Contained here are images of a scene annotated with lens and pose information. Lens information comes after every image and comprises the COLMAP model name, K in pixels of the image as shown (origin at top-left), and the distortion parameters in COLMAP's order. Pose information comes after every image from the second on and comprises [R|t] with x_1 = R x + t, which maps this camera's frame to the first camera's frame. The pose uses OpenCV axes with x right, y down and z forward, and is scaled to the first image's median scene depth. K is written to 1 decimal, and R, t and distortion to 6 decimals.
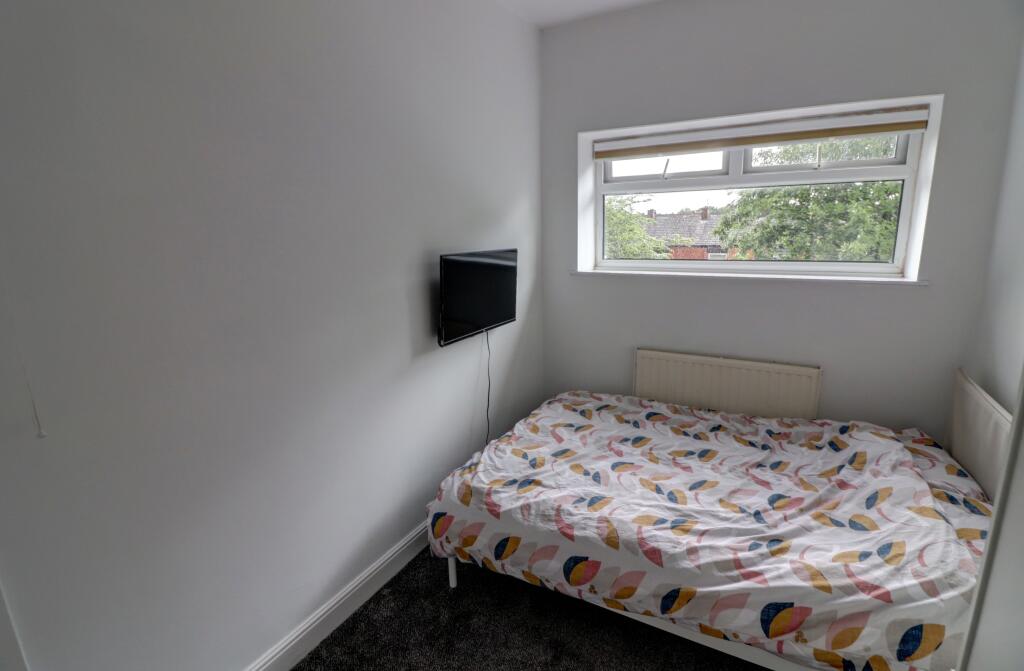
lens RADIAL K [[484.9, 0, 512.1], [0, 484.9, 332.6], [0, 0, 1]] dist [-0.012637, -0.003471]
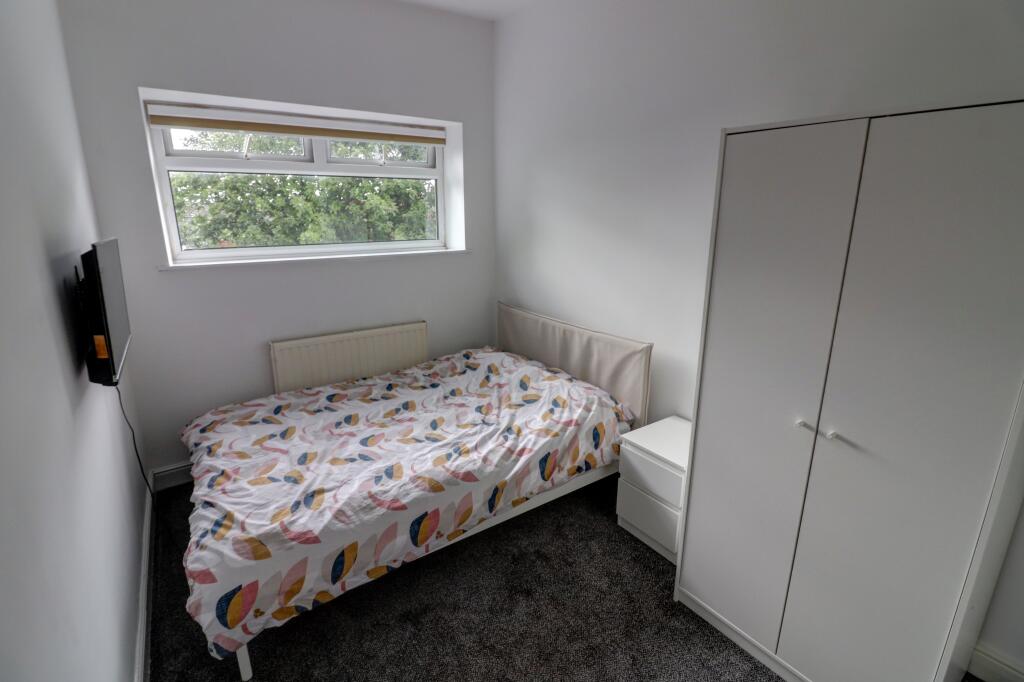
lens RADIAL K [[480.3, 0, 511.0], [0, 480.3, 339.6], [0, 0, 1]] dist [-0.000792, -0.000942]
pose [[0.437565, -0.214655, 0.873189, -0.533882], [0.191717, 0.971030, 0.142636, -0.025527], [-0.878511, 0.104992, 0.466042, 0.248416]]
